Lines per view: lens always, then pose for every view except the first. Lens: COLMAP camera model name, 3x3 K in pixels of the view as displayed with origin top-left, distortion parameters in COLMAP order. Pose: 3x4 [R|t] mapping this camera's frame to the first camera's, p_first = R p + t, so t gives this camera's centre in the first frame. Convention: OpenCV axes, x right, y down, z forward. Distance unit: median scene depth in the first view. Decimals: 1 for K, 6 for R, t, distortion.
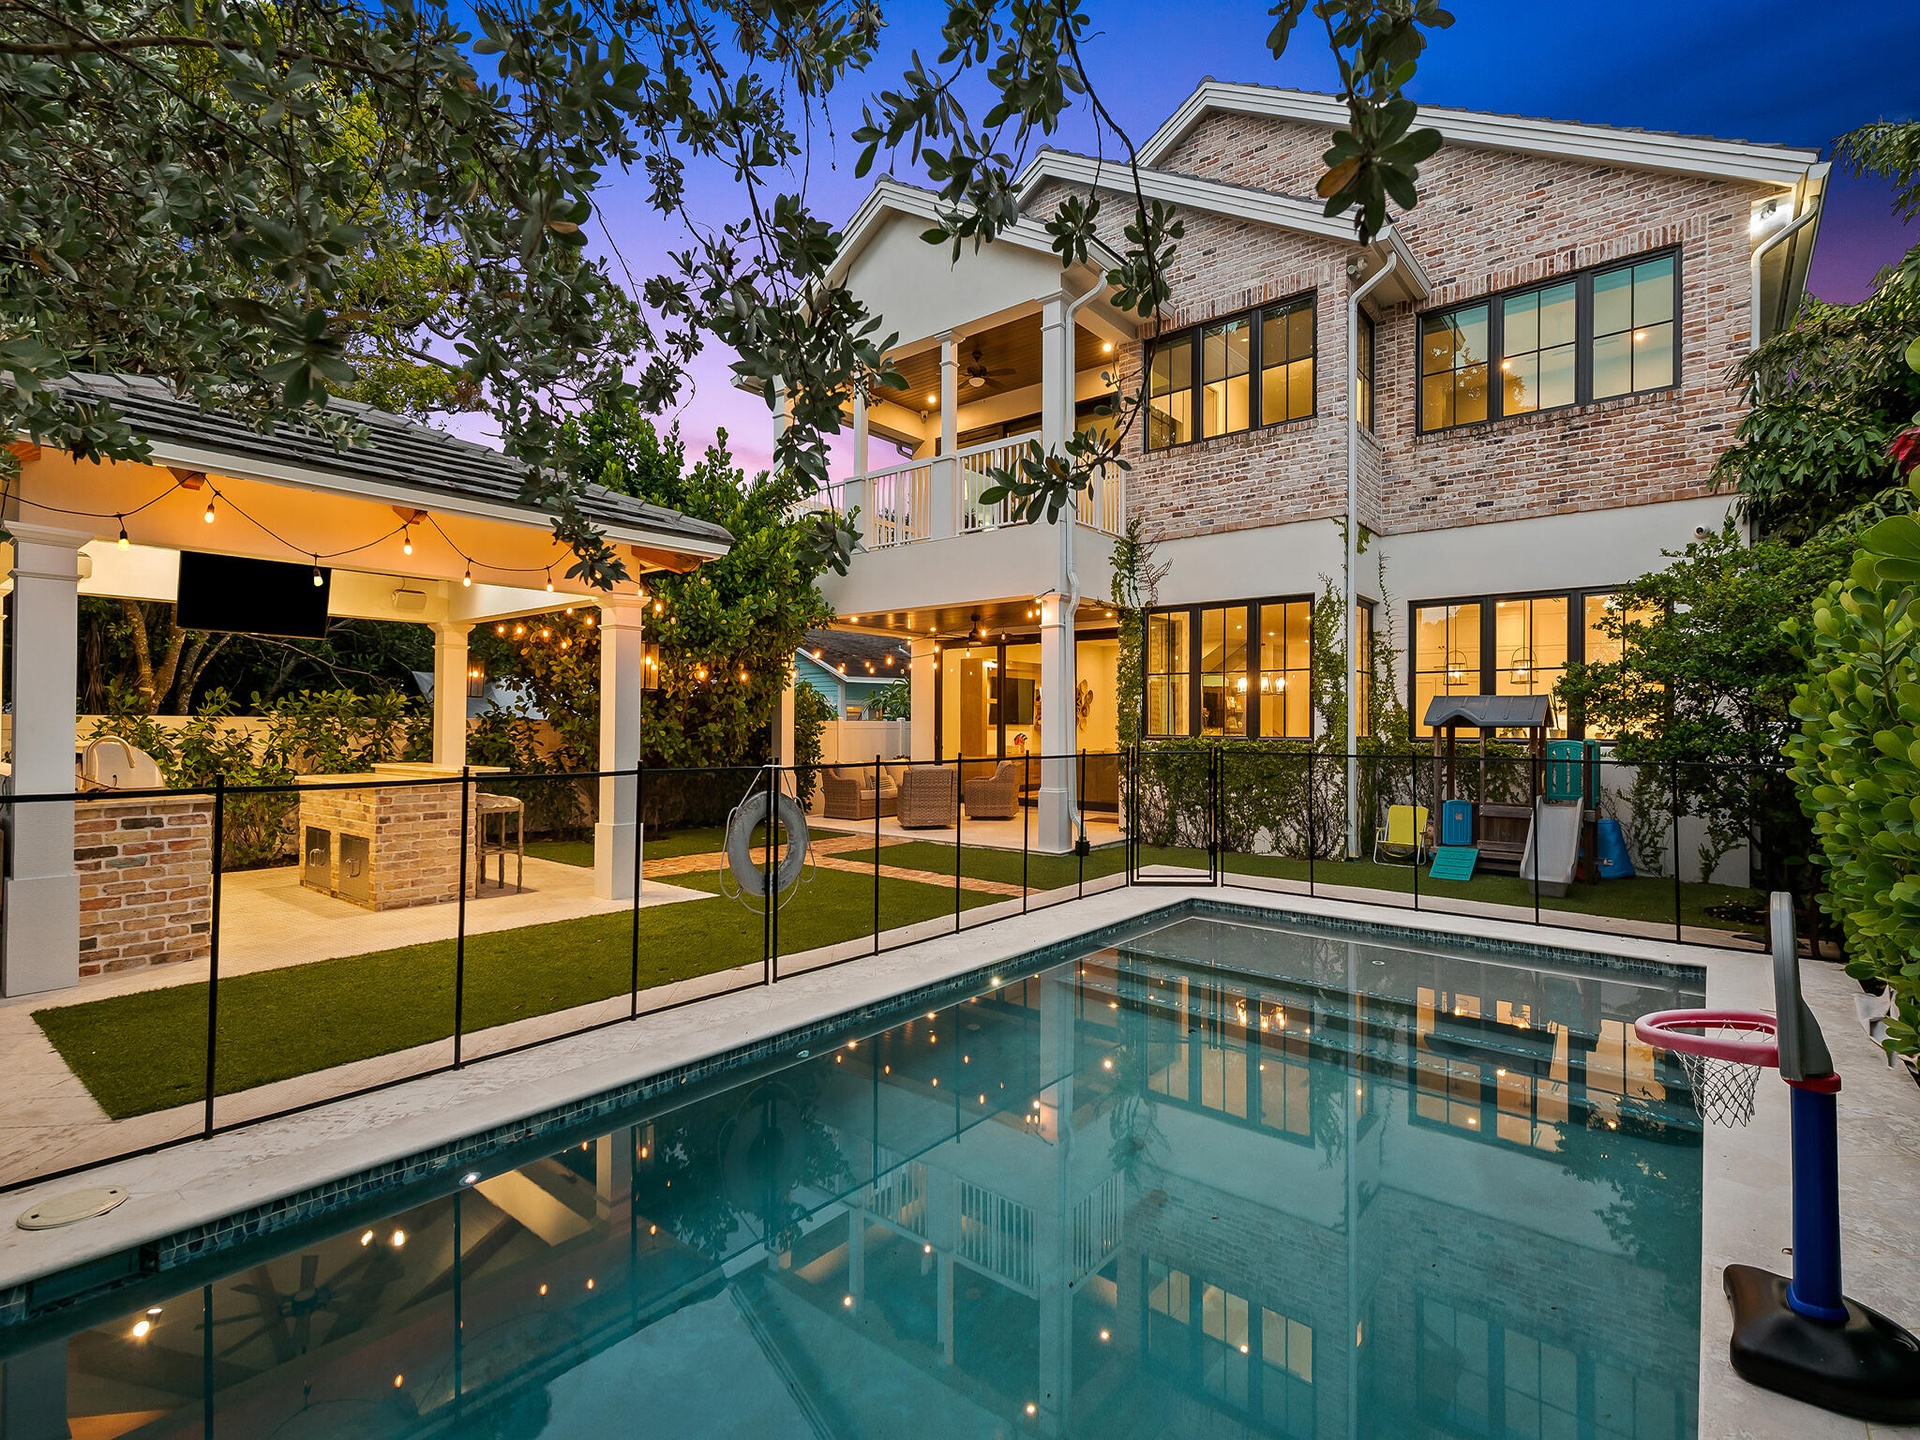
lens RADIAL K [[914.8, 0, 972.3], [0, 914.8, 717.9], [0, 0, 1]] dist [0.009084, -0.002002]
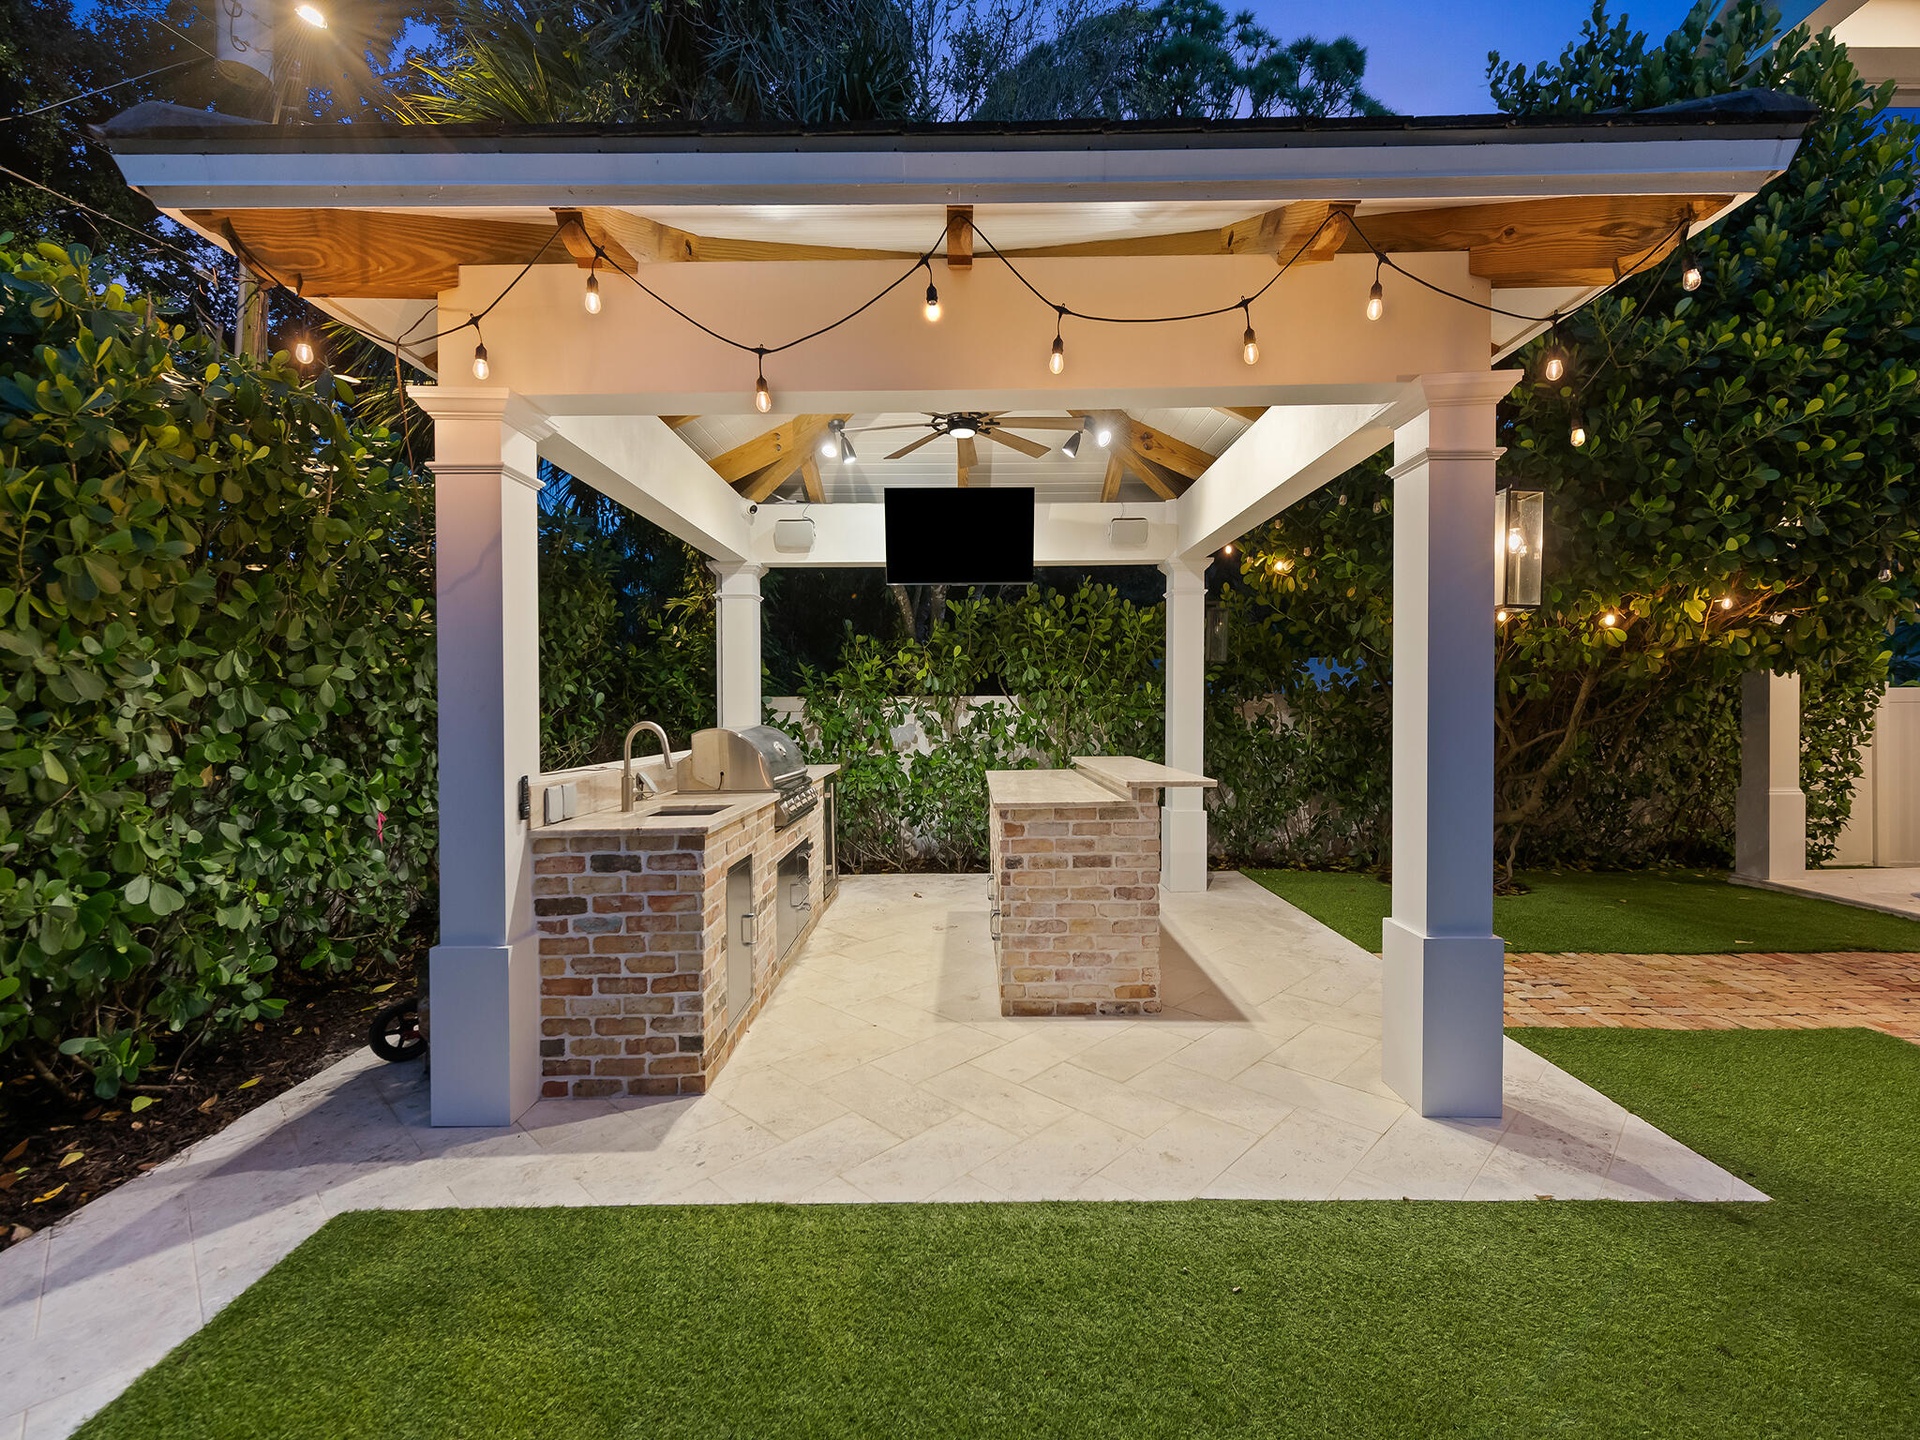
lens RADIAL K [[824.2, 0, 965.3], [0, 824.2, 712.4], [0, 0, 1]] dist [-0.001147, -0.001864]
pose [[0.630375, -0.003778, -0.776282, -0.199950], [0.017706, 0.999798, 0.009512, 0.007325], [0.776089, -0.019741, 0.630315, 0.517888]]
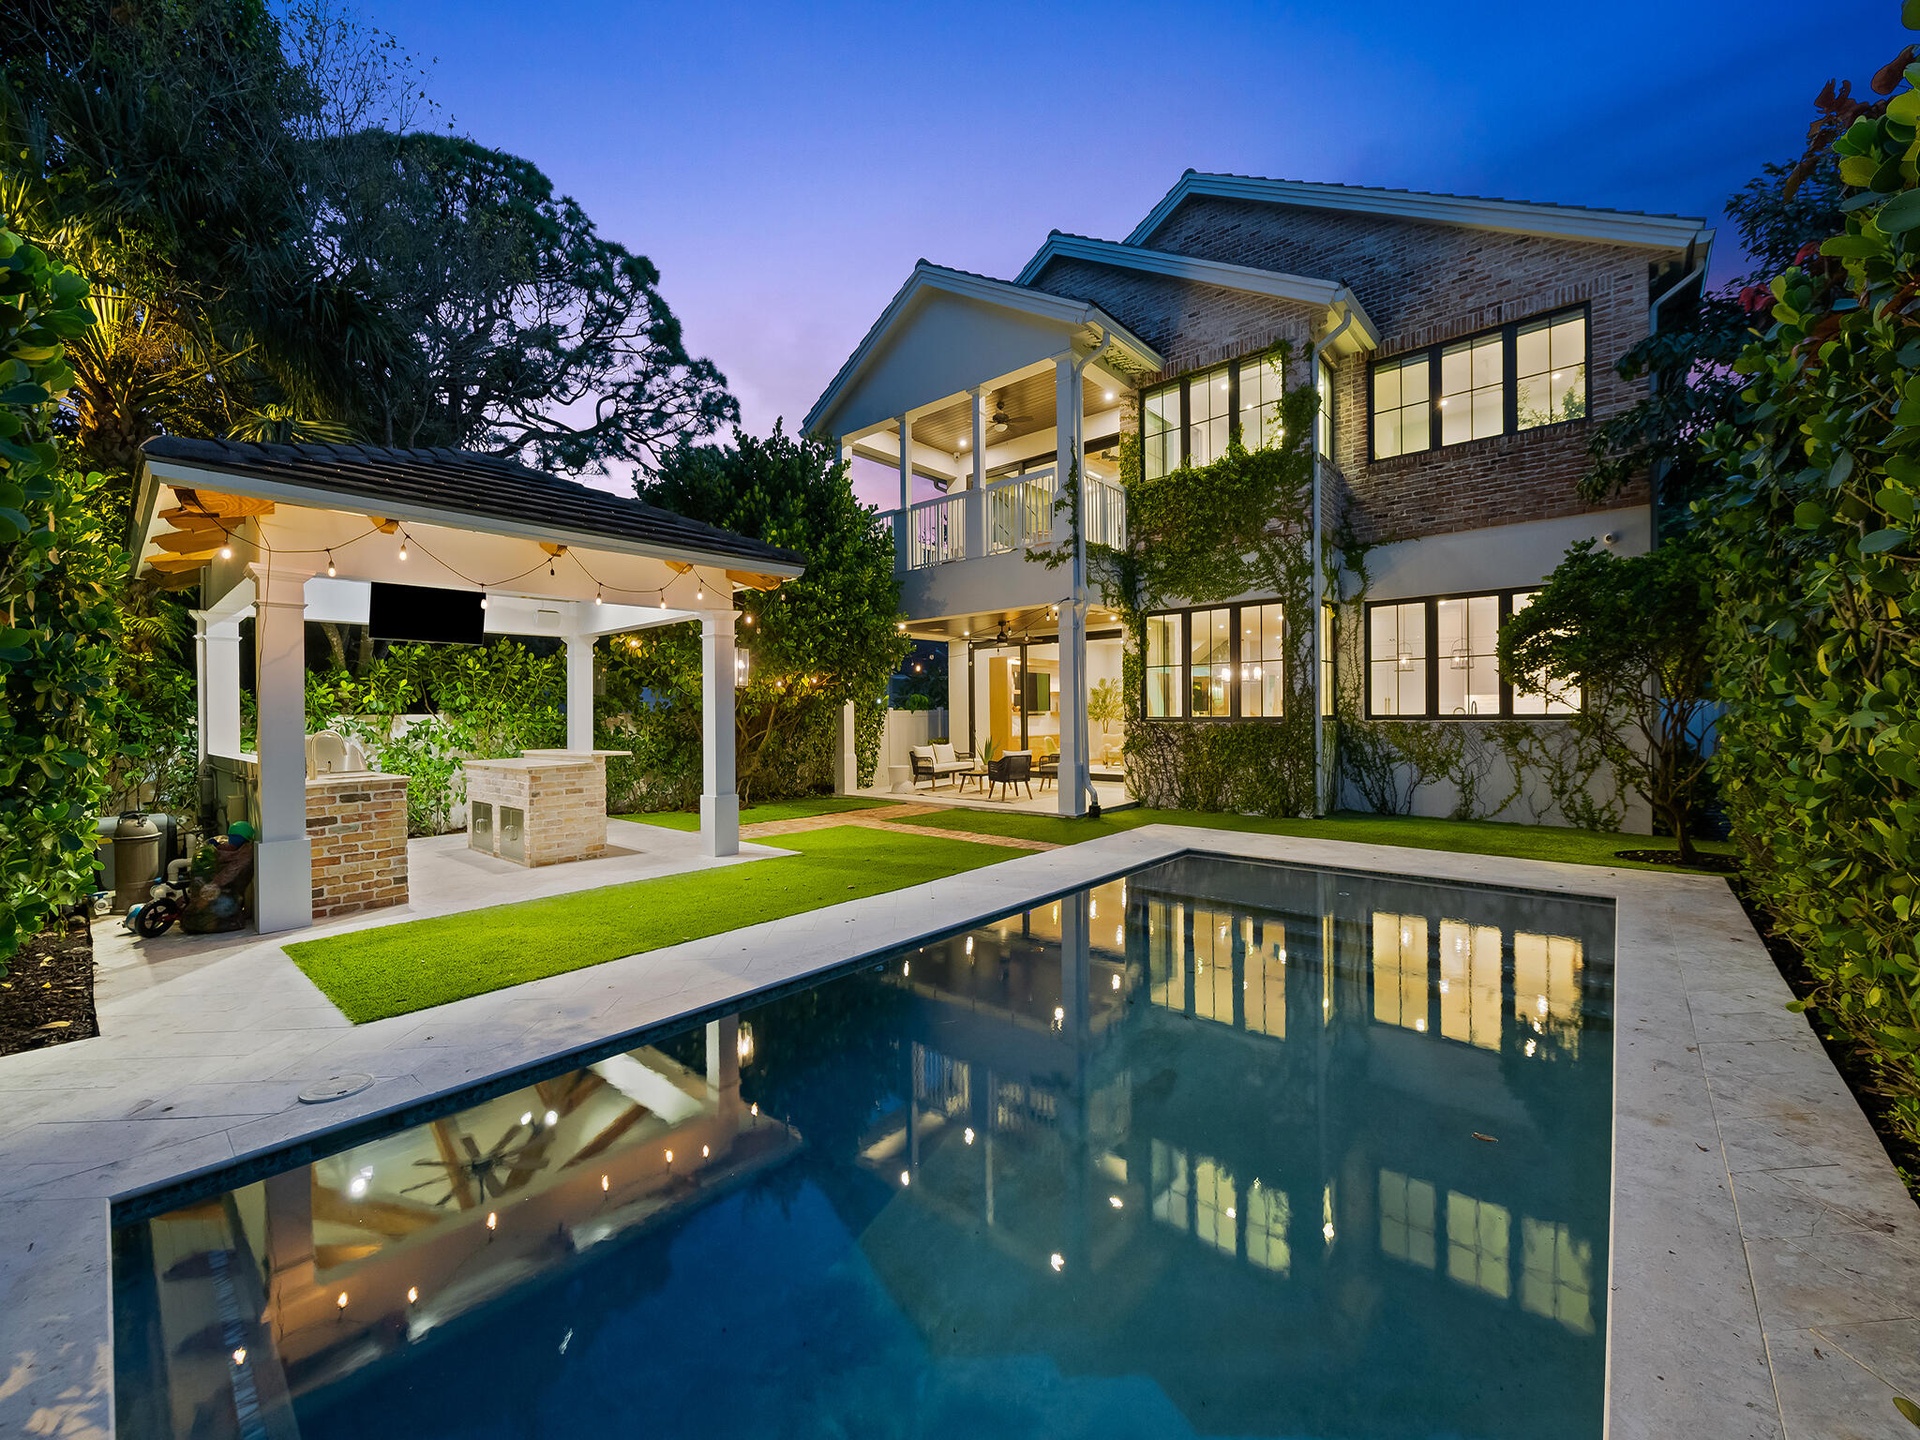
lens RADIAL K [[767.1, 0, 978.1], [0, 767.1, 719.0], [0, 0, 1]] dist [0.003411, -0.002471]
pose [[0.999557, -0.016063, -0.025056, -0.007810], [0.016440, 0.999753, 0.014928, 0.002087], [0.024810, -0.015333, 0.999575, -0.023385]]
